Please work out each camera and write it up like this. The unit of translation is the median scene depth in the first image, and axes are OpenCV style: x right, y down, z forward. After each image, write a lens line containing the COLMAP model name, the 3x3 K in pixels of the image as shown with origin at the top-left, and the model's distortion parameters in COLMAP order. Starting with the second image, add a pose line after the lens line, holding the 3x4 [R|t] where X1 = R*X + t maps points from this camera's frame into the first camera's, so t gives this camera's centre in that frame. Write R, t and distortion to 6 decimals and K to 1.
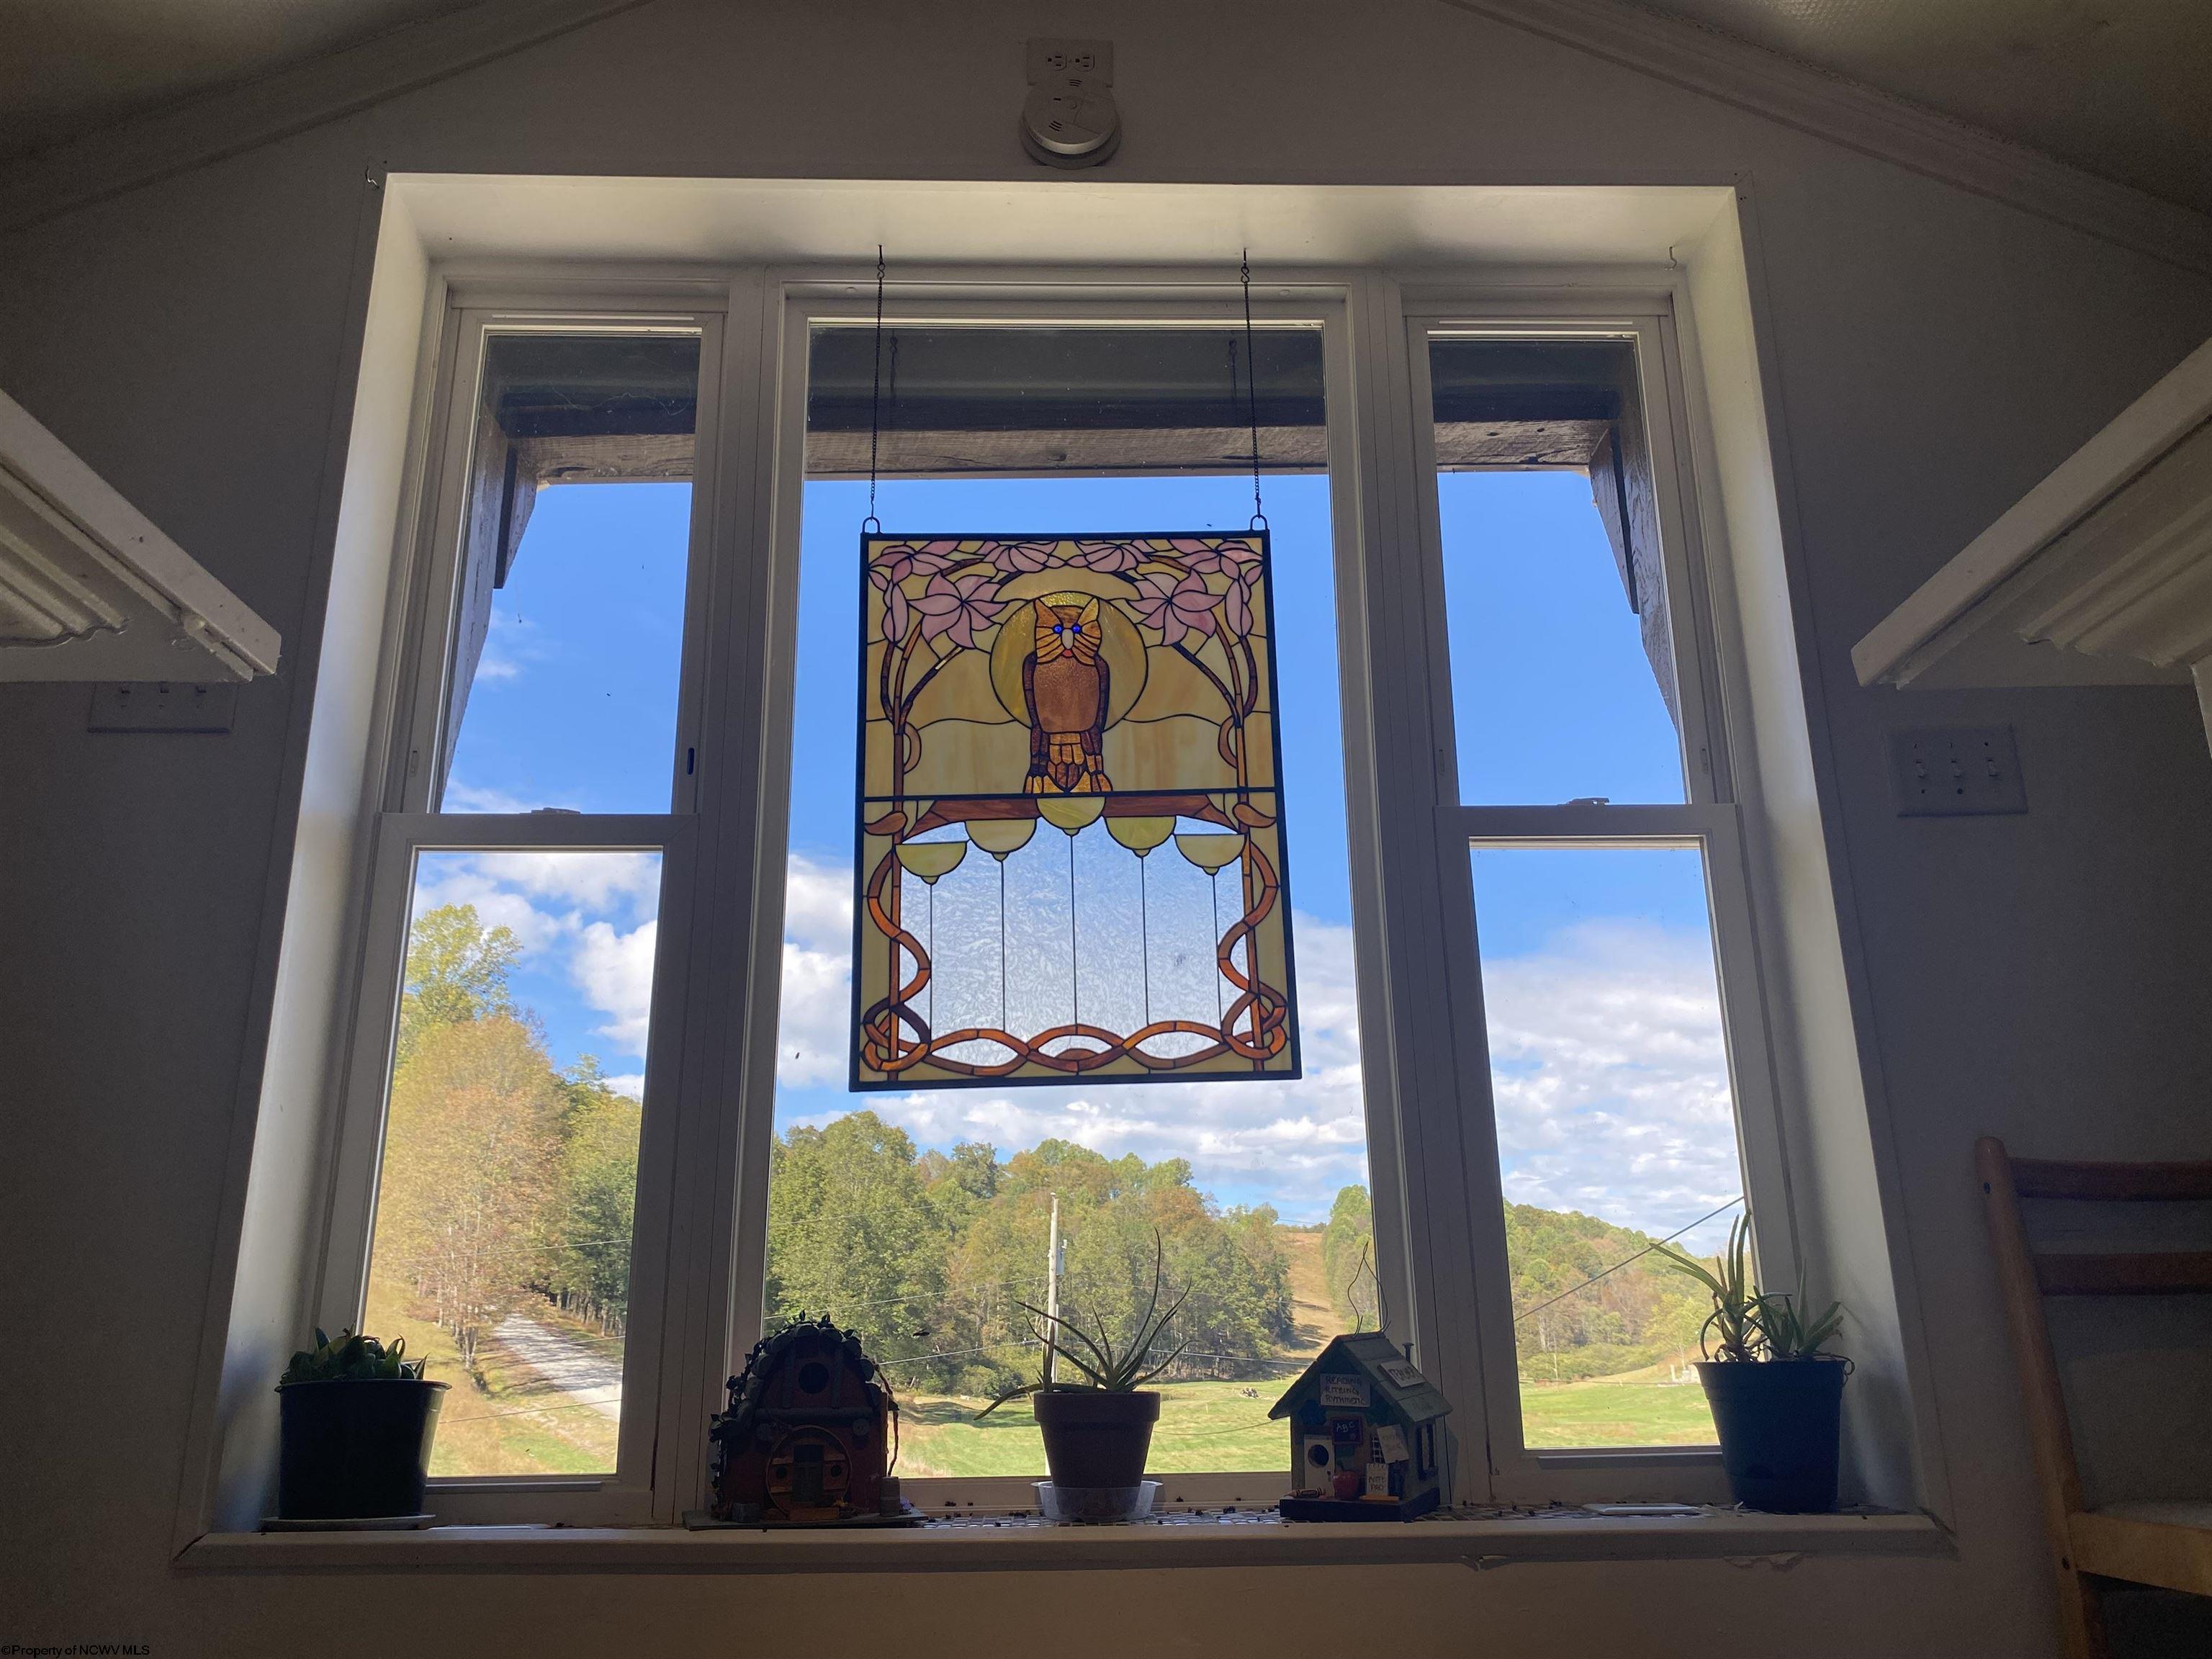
lens RADIAL K [[1651.8, 0, 1099.1], [0, 1651.8, 836.3], [0, 0, 1]] dist [0.033293, -0.033733]
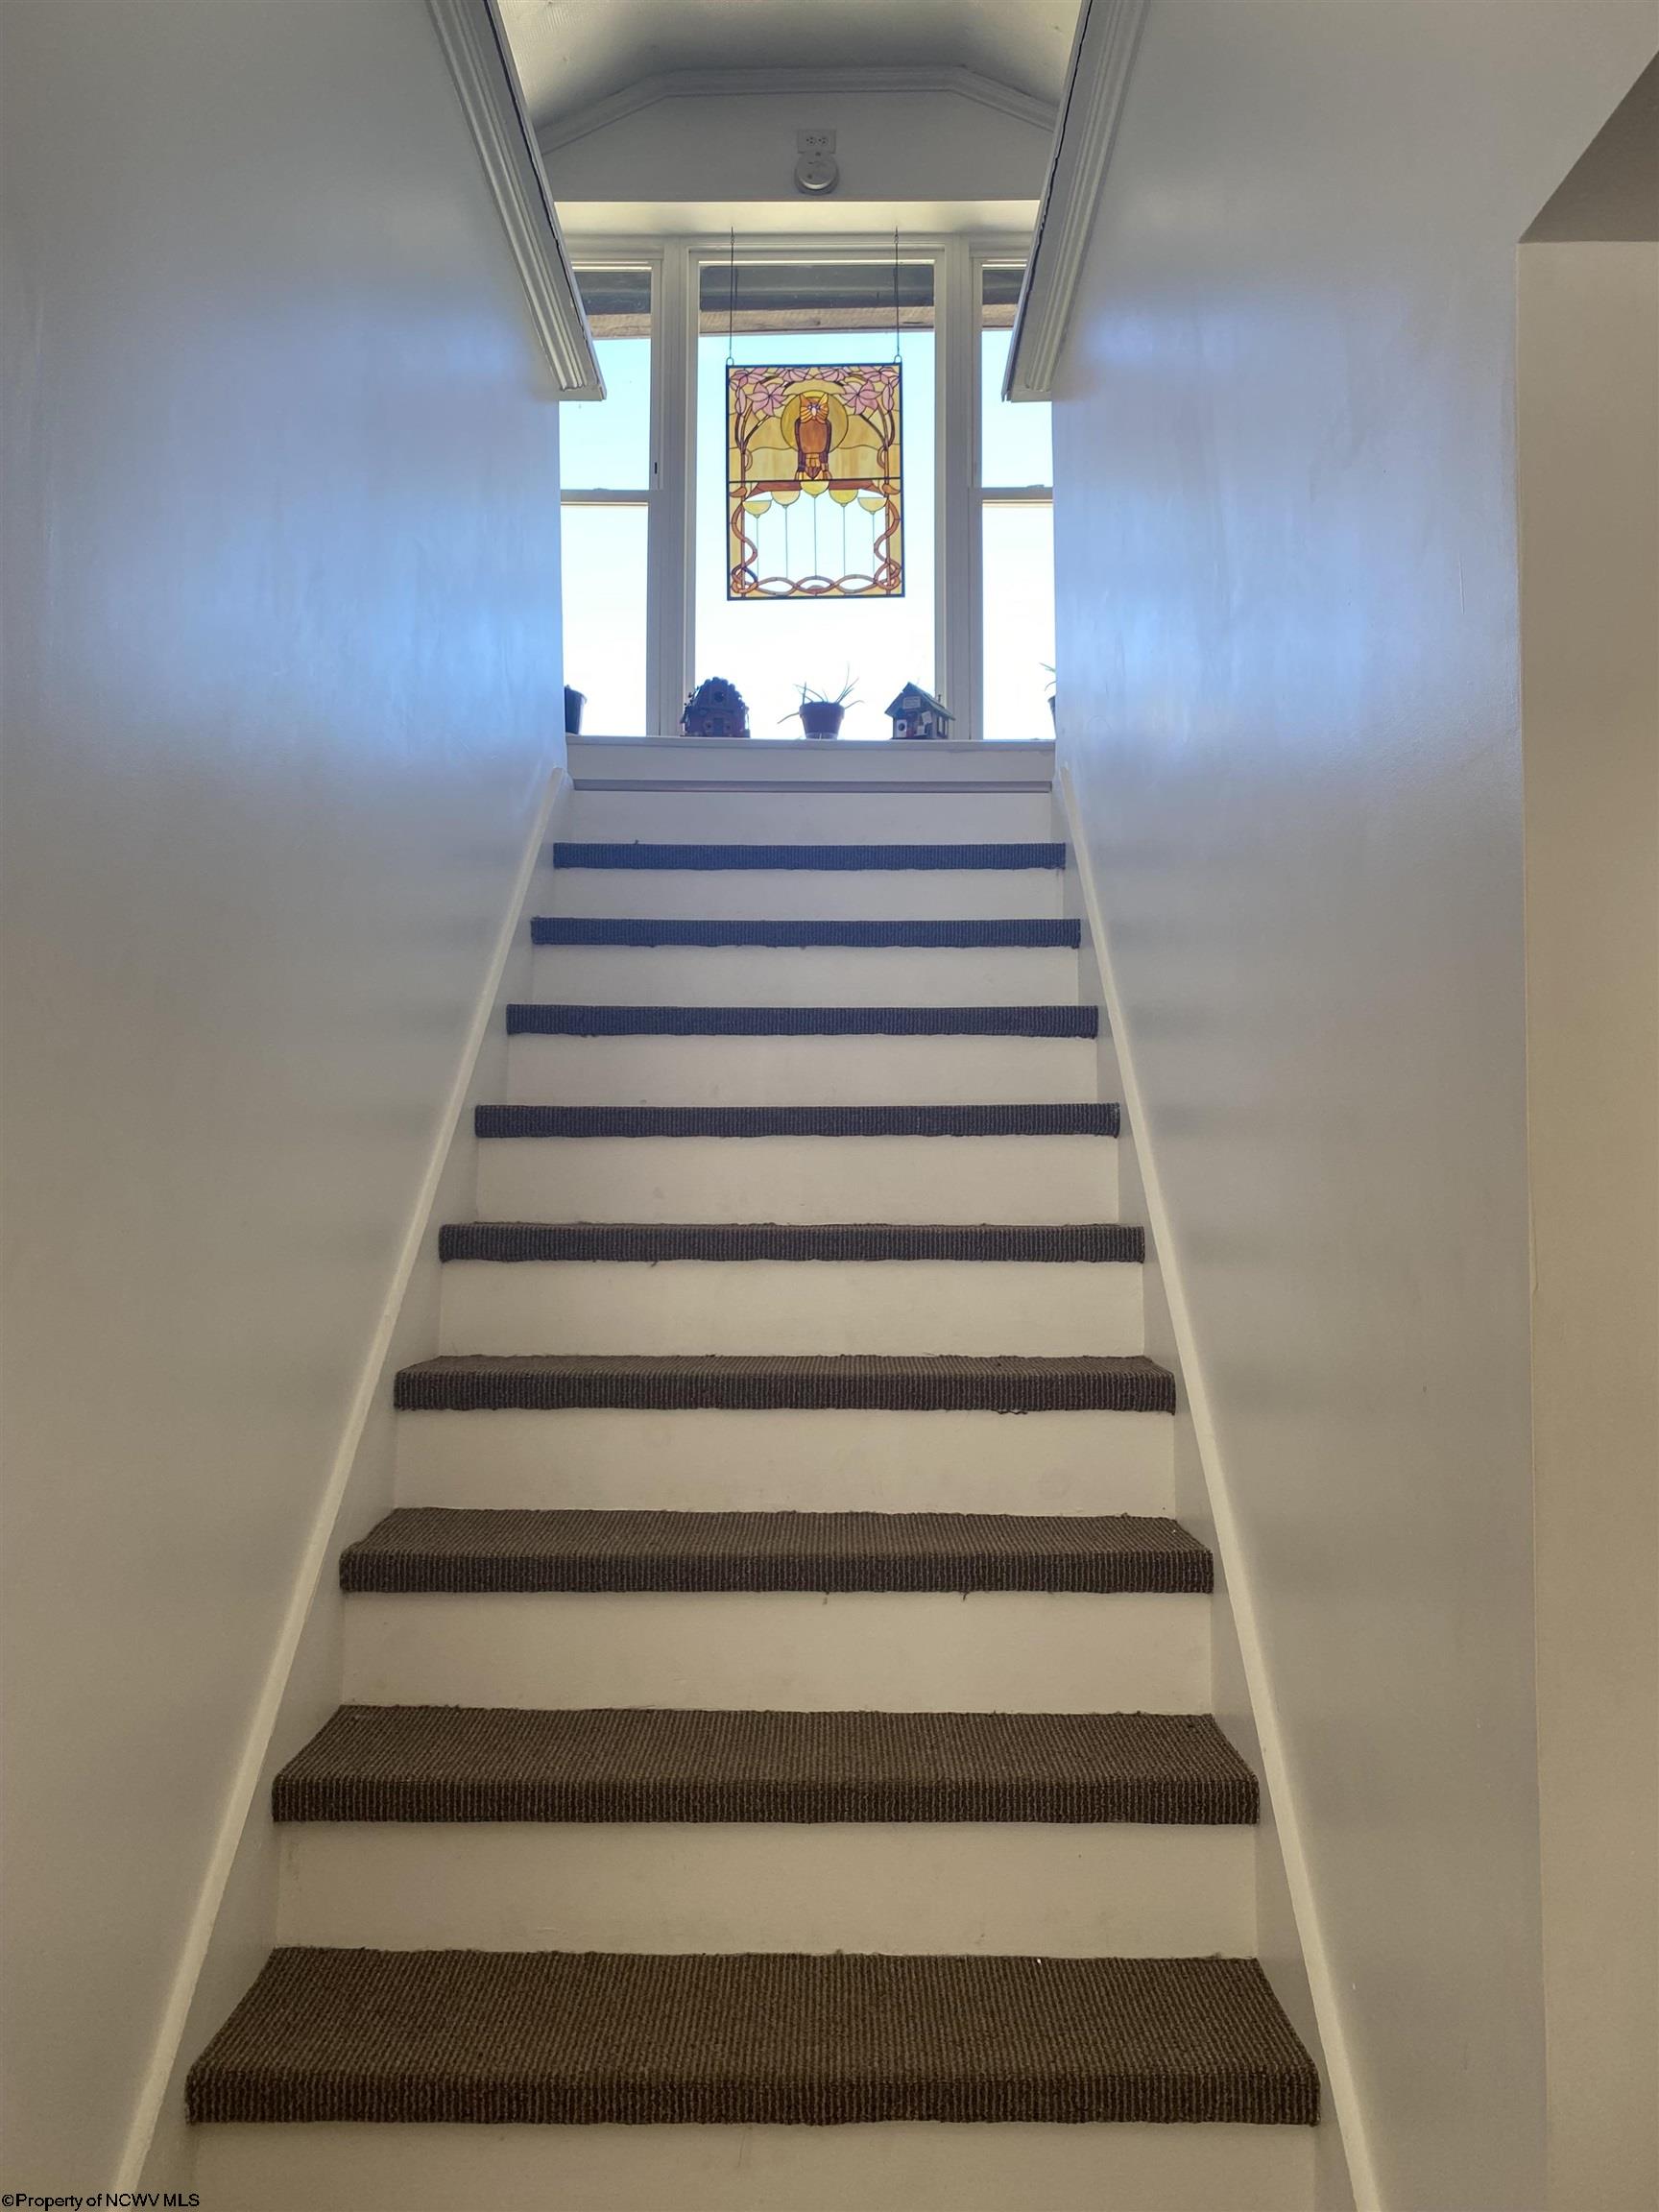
lens RADIAL K [[1651.8, 0, 808.0], [0, 1651.8, 1015.6], [0, 0, 1]] dist [0.033293, -0.033733]
pose [[0.998893, 0.012970, -0.045217, 0.092026], [-0.003102, 0.977309, 0.211794, 0.224397], [0.046938, -0.211419, 0.976268, -1.513456]]
